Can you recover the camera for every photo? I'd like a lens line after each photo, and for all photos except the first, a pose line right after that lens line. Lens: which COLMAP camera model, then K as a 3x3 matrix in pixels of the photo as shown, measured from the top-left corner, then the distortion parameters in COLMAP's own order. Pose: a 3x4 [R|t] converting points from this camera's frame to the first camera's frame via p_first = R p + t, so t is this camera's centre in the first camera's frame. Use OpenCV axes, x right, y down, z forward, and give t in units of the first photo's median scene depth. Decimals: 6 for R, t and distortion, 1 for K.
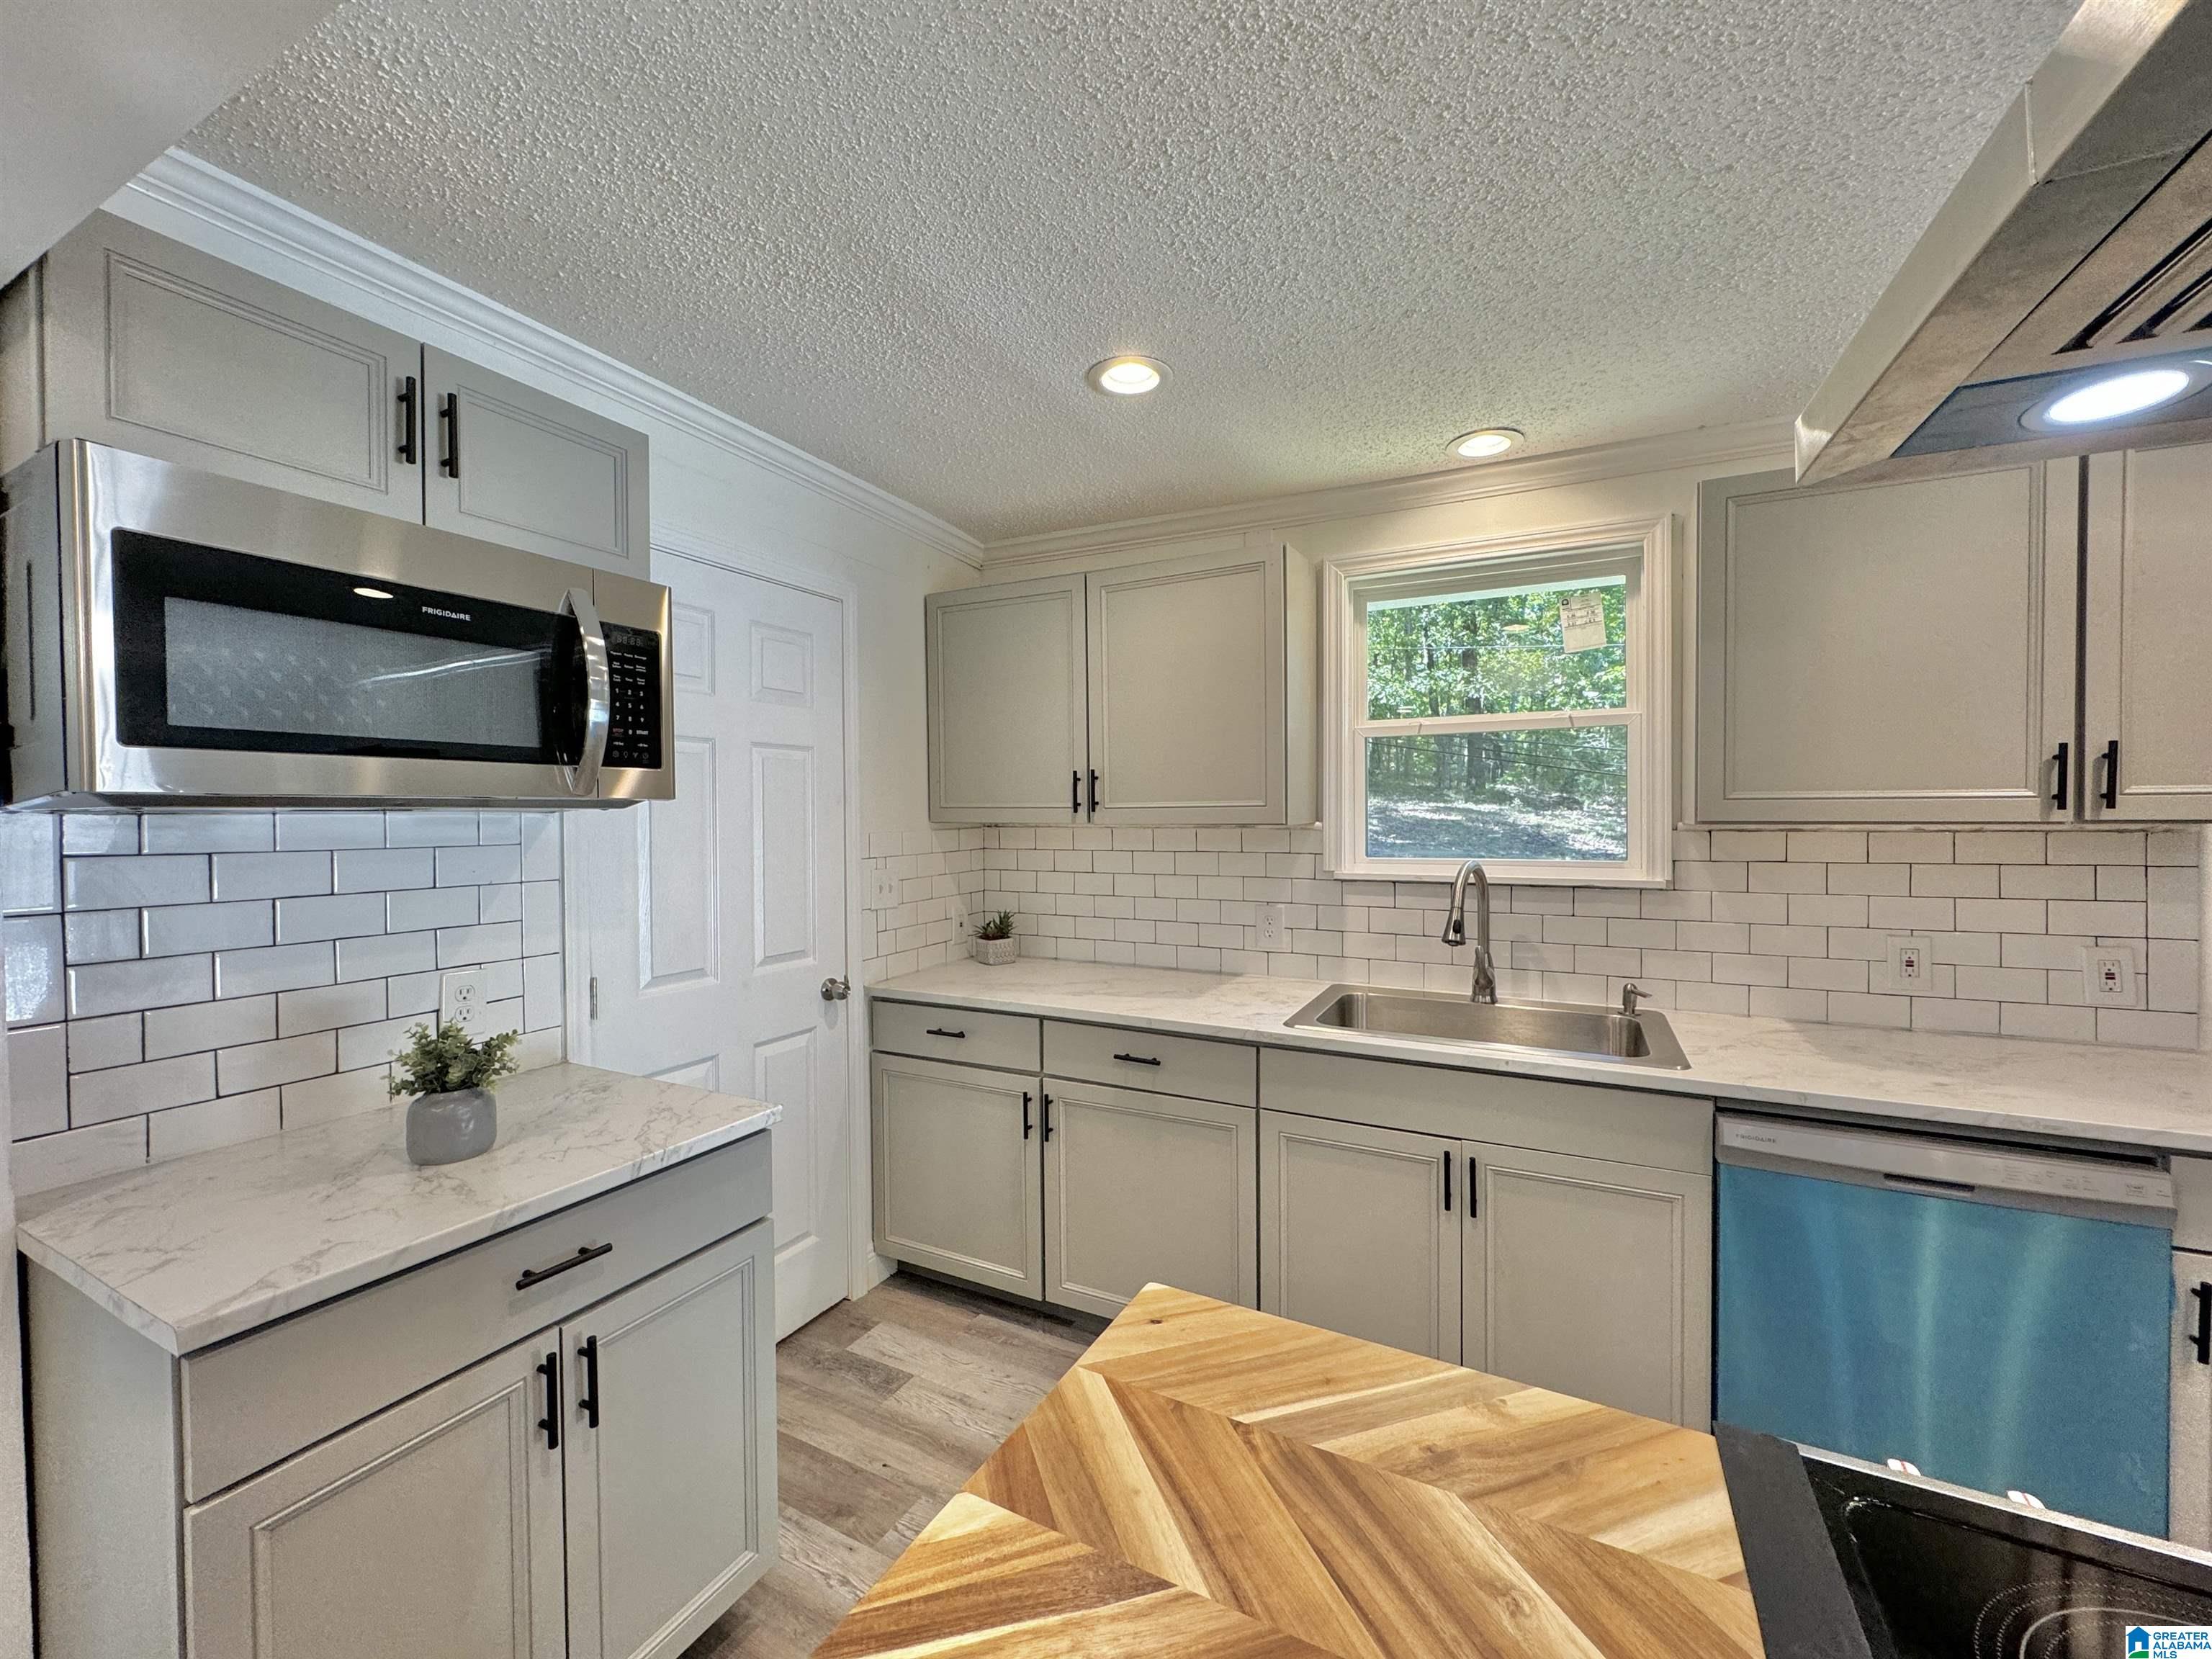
lens RADIAL K [[879.8, 0, 1102.6], [0, 879.8, 828.5], [0, 0, 1]] dist [-0.001220, 0.000124]
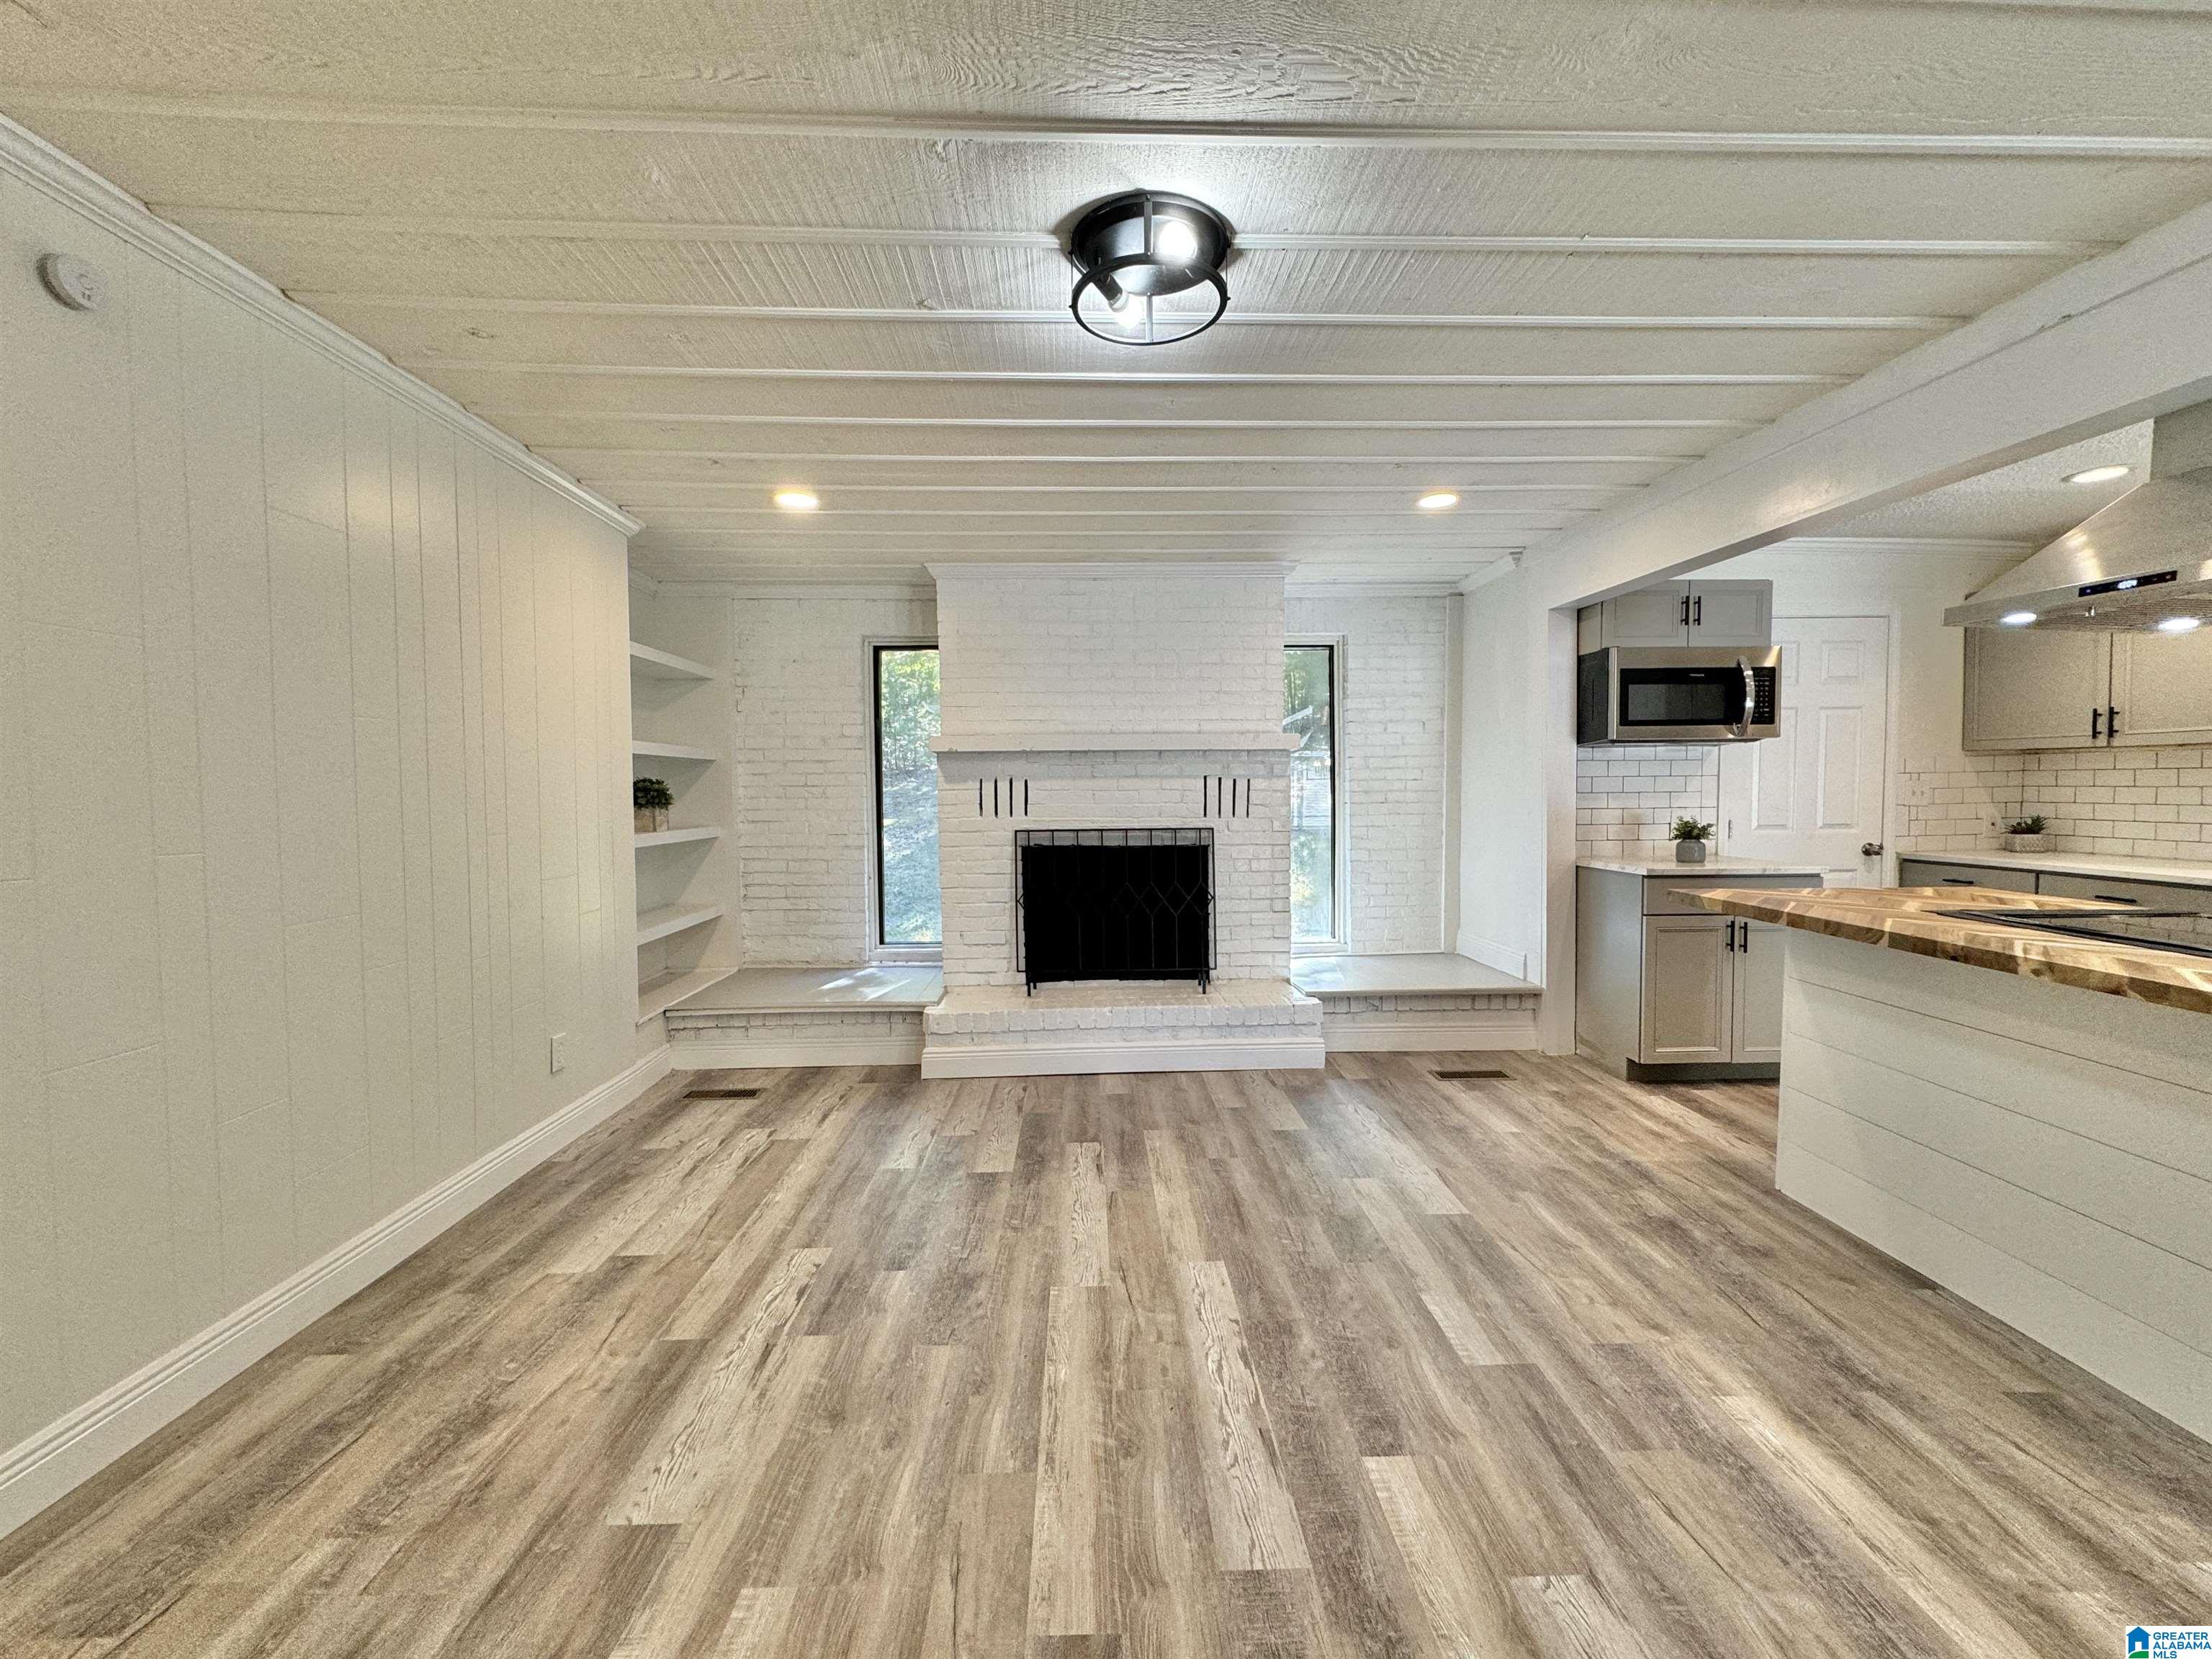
lens RADIAL K [[879.7, 0, 1102.0], [0, 879.7, 828.6], [0, 0, 1]] dist [-0.001994, -0.000022]
pose [[0.491407, 0.043989, -0.869818, 0.489906], [-0.005741, 0.998866, 0.047272, 0.080464], [0.870911, -0.018236, 0.491102, -1.259010]]
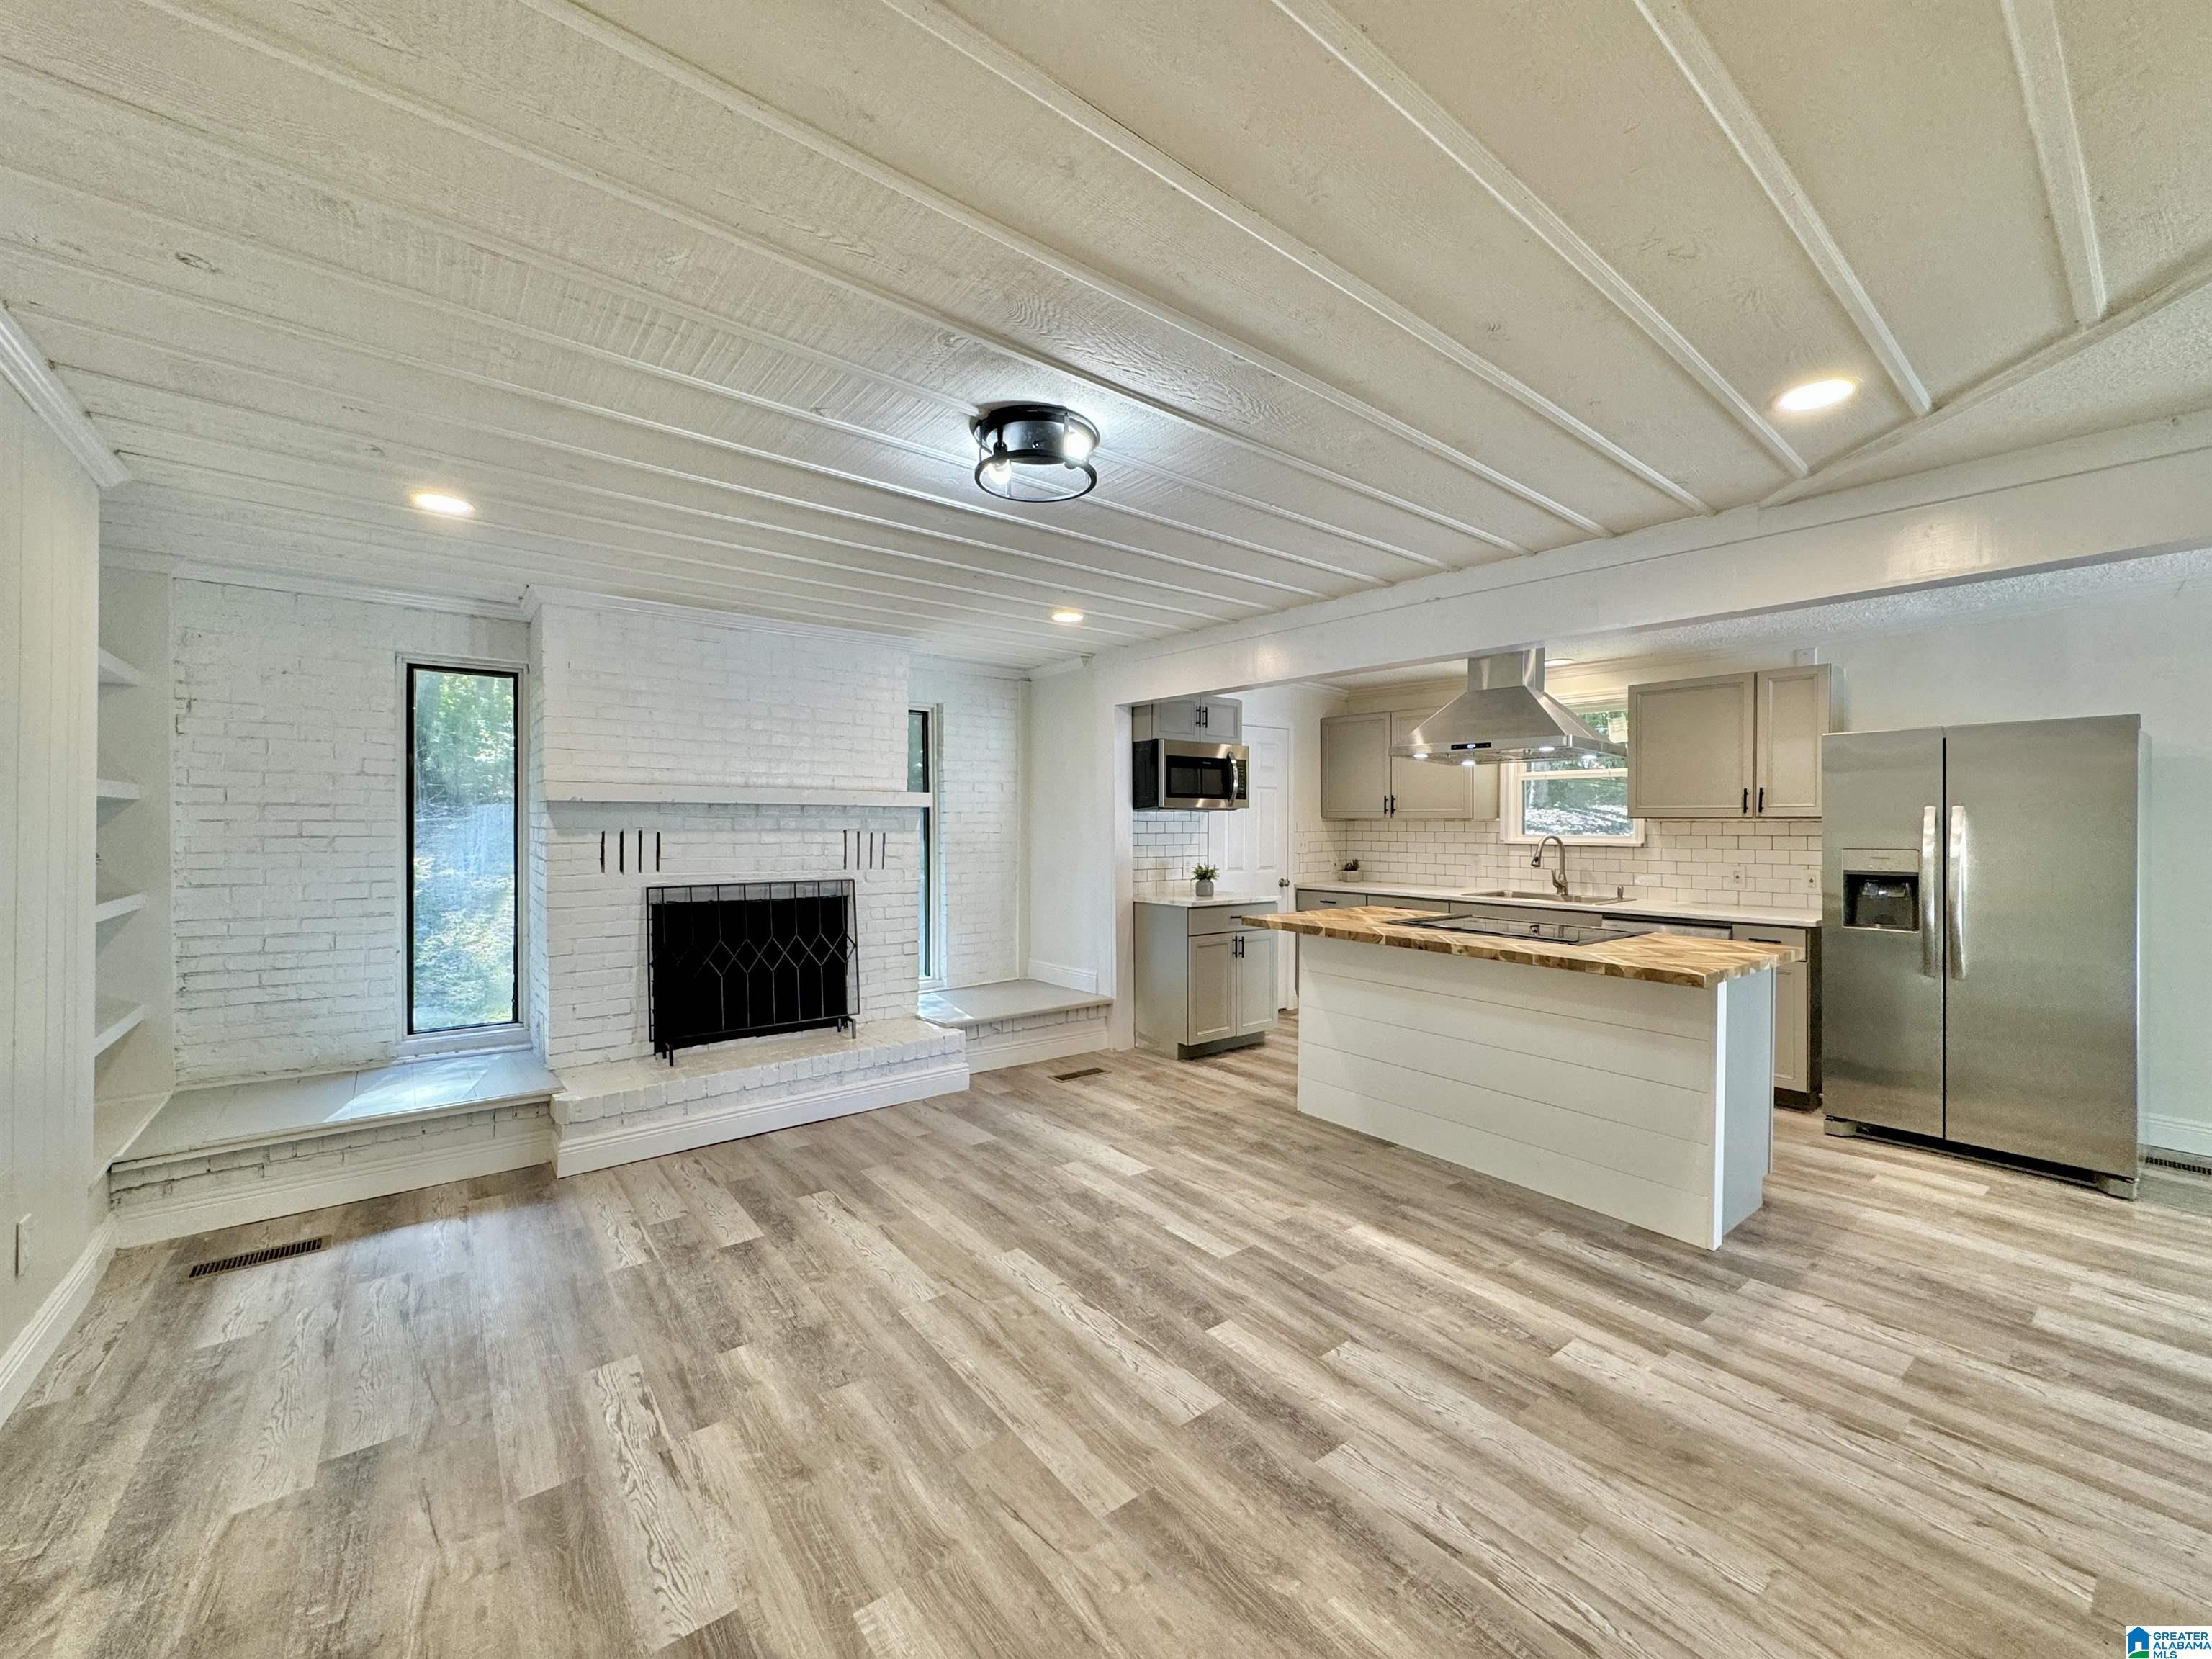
lens RADIAL K [[880.6, 0, 1102.2], [0, 880.6, 828.4], [0, 0, 1]] dist [-0.002110, 0.000458]
pose [[0.912222, 0.011709, -0.409530, 0.288116], [-0.014983, 0.999876, -0.004787, 0.051967], [0.409423, 0.010503, 0.912284, -1.722850]]
